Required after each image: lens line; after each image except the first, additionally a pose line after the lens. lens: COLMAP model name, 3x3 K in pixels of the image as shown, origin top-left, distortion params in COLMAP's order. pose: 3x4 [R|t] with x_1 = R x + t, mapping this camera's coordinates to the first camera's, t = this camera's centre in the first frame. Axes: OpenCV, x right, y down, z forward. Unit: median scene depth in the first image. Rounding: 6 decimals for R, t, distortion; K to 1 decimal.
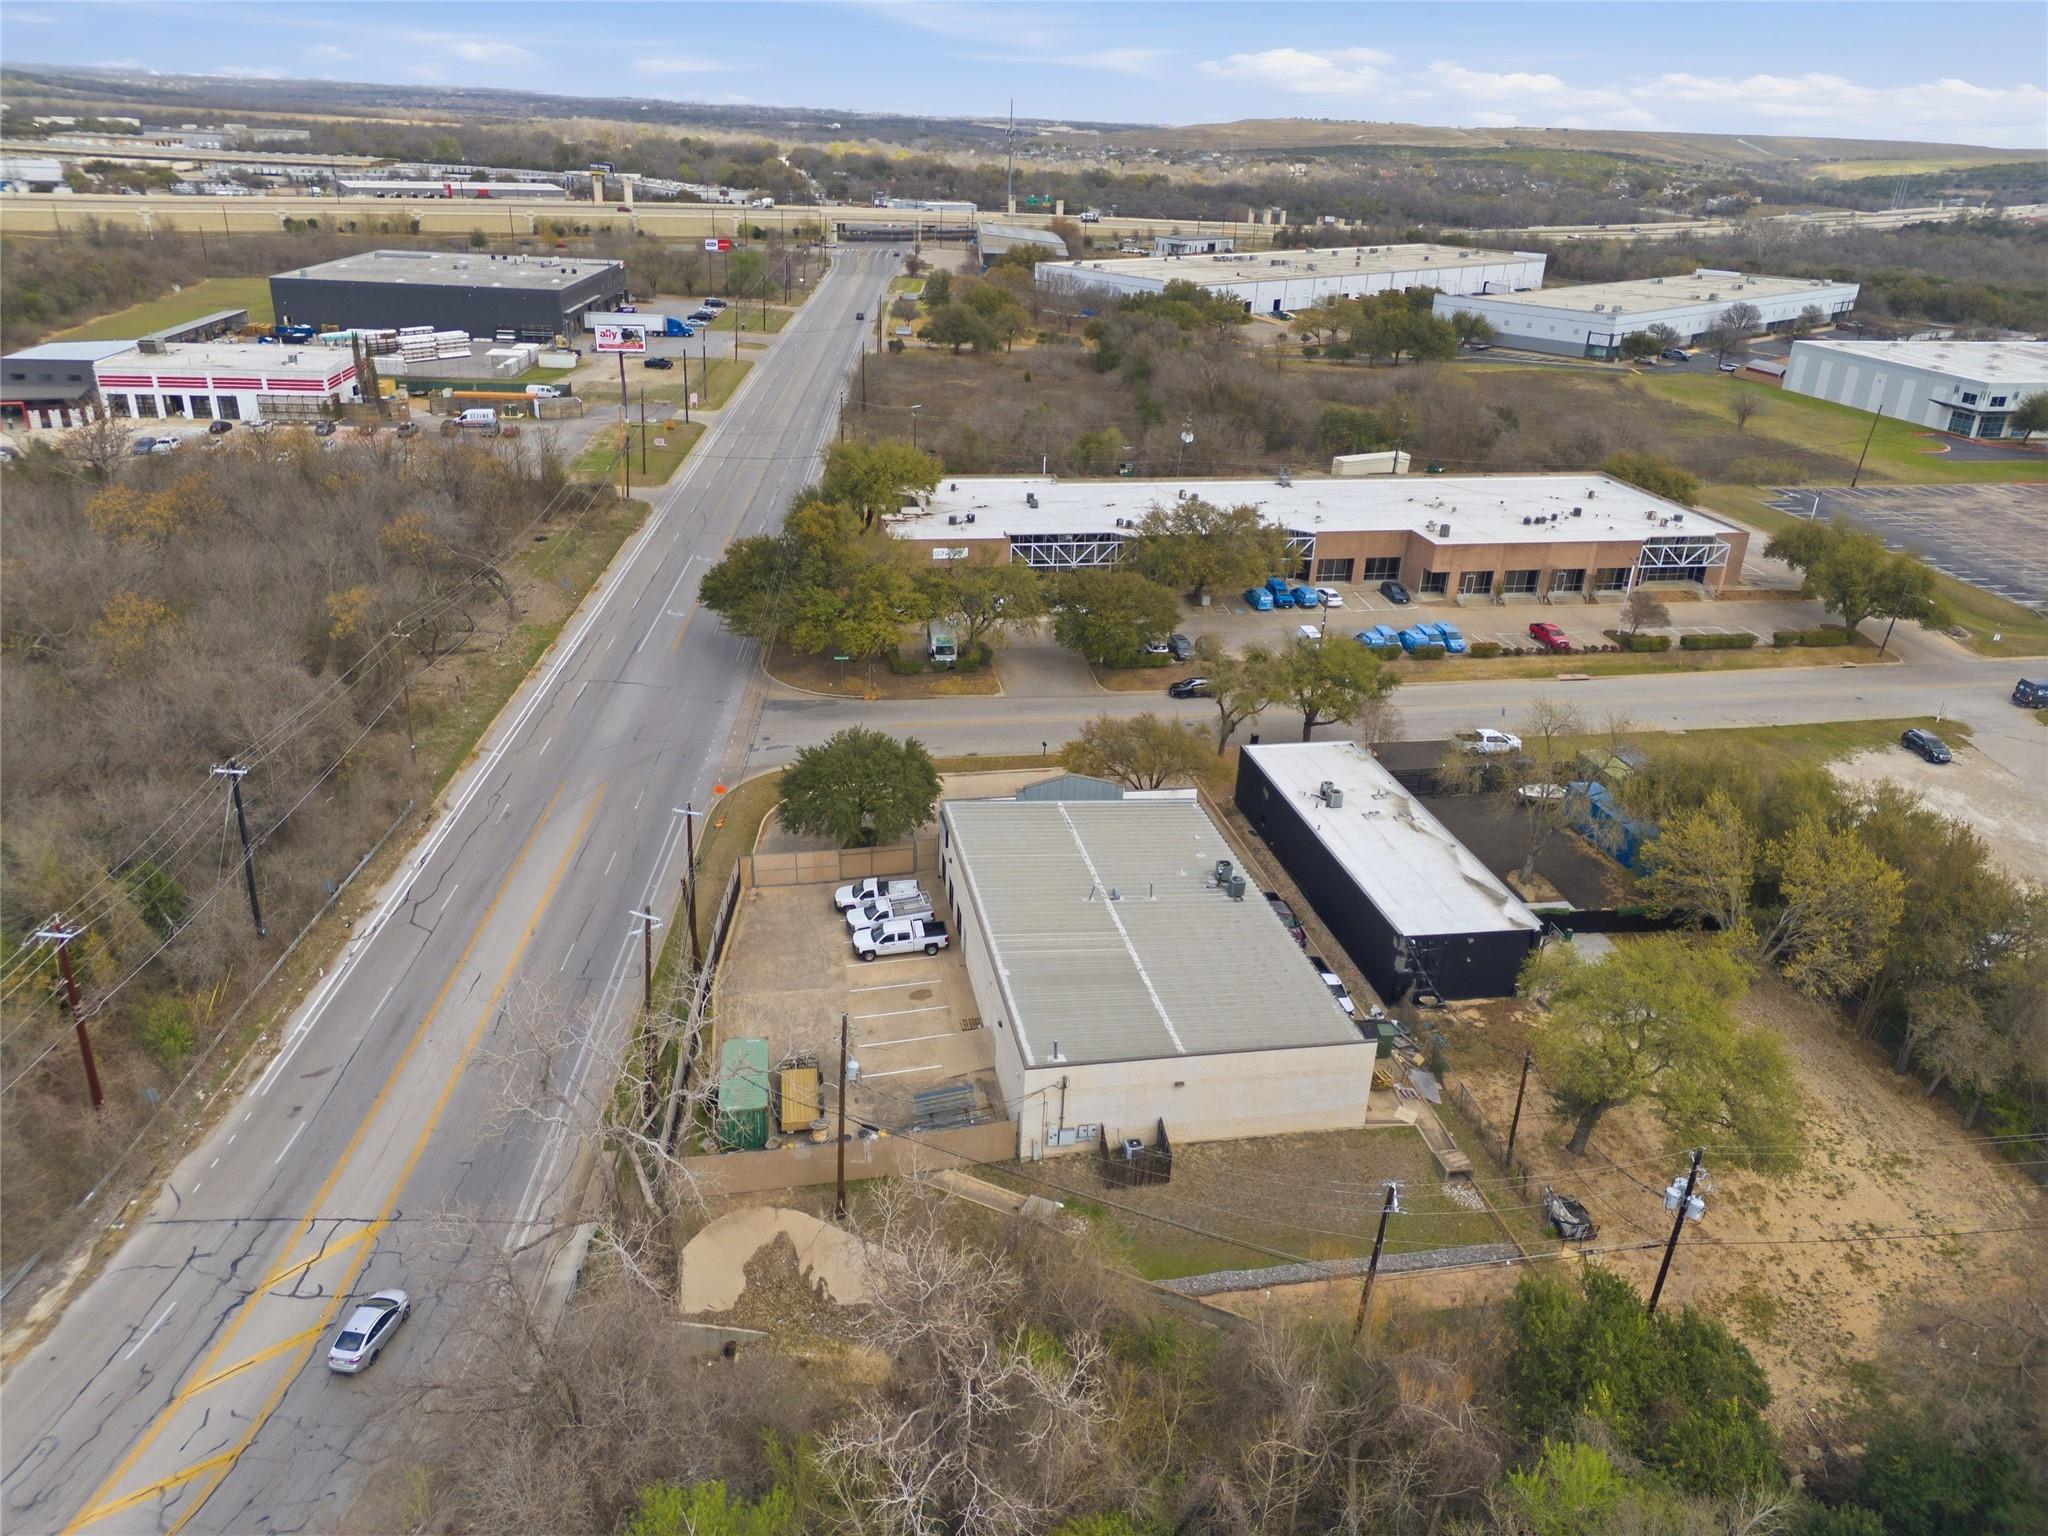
lens RADIAL K [[1401.1, 0, 1026.7], [0, 1401.1, 800.6], [0, 0, 1]] dist [0.073145, -0.072038]
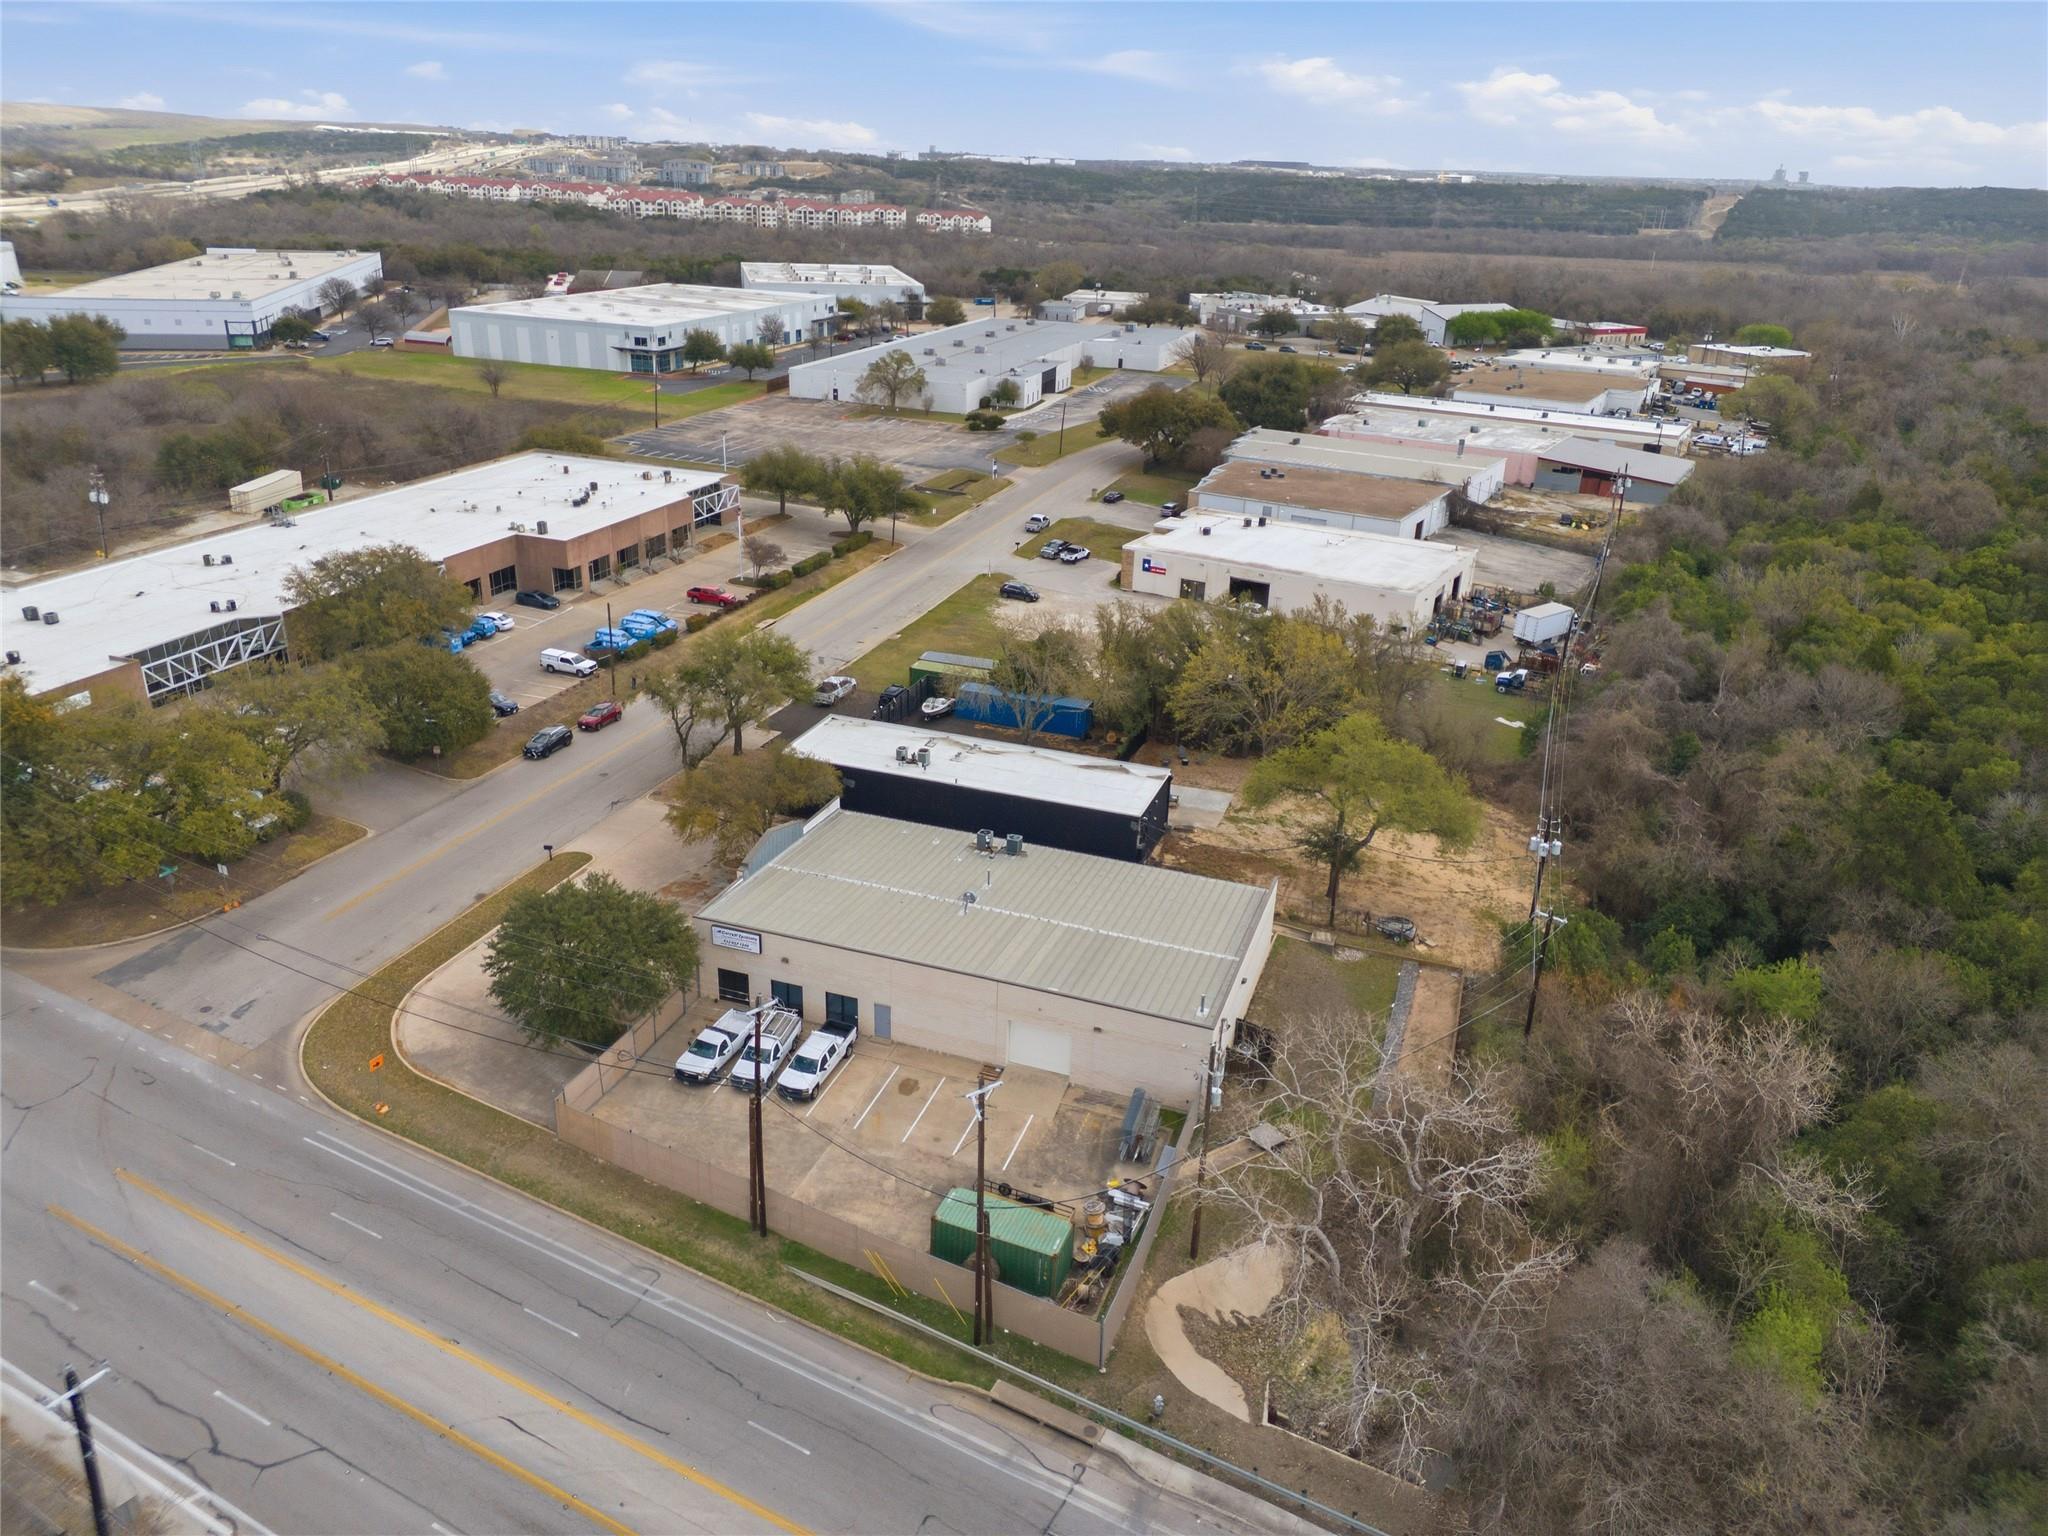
lens RADIAL K [[1433.4, 0, 1028.1], [0, 1433.4, 760.7], [0, 0, 1]] dist [0.073479, -0.084373]
pose [[0.503426, -0.350521, 0.789745, -0.385632], [0.358329, 0.916407, 0.178320, -0.106132], [-0.786233, 0.193218, 0.586945, 0.198411]]
